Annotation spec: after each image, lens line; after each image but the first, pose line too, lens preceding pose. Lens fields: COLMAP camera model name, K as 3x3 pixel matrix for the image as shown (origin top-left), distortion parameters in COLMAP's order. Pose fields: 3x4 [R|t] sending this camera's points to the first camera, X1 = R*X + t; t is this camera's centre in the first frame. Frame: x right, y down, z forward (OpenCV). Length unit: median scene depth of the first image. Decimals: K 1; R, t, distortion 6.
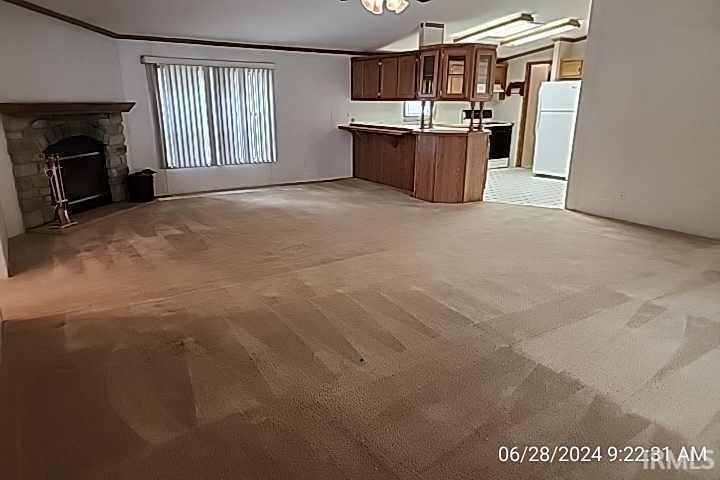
lens RADIAL K [[481.4, 0, 351.7], [0, 481.4, 250.2], [0, 0, 1]] dist [0.045954, -0.037455]
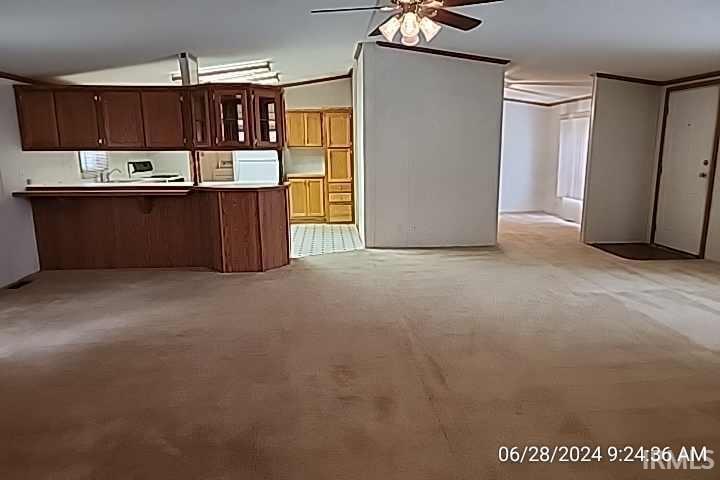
lens RADIAL K [[481.4, 0, 363.1], [0, 481.4, 238.2], [0, 0, 1]] dist [0.045954, -0.037455]
pose [[0.495540, -0.166941, 0.852391, -0.403934], [0.270272, 0.962274, 0.031338, -0.126007], [-0.825465, 0.214848, 0.521965, 0.408724]]
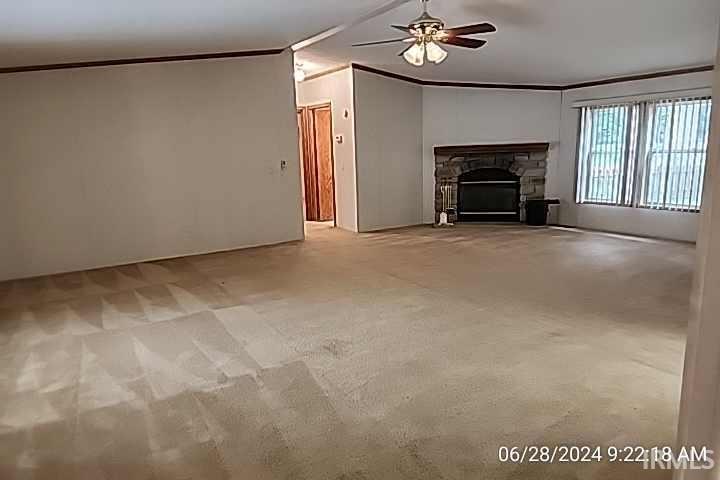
lens RADIAL K [[481.4, 0, 363.3], [0, 481.4, 239.7], [0, 0, 1]] dist [0.045954, -0.037455]
pose [[-0.022871, 0.177770, -0.983806, 0.680994], [-0.266516, 0.947367, 0.177381, -0.150669], [0.963559, 0.266257, 0.025711, 0.532700]]
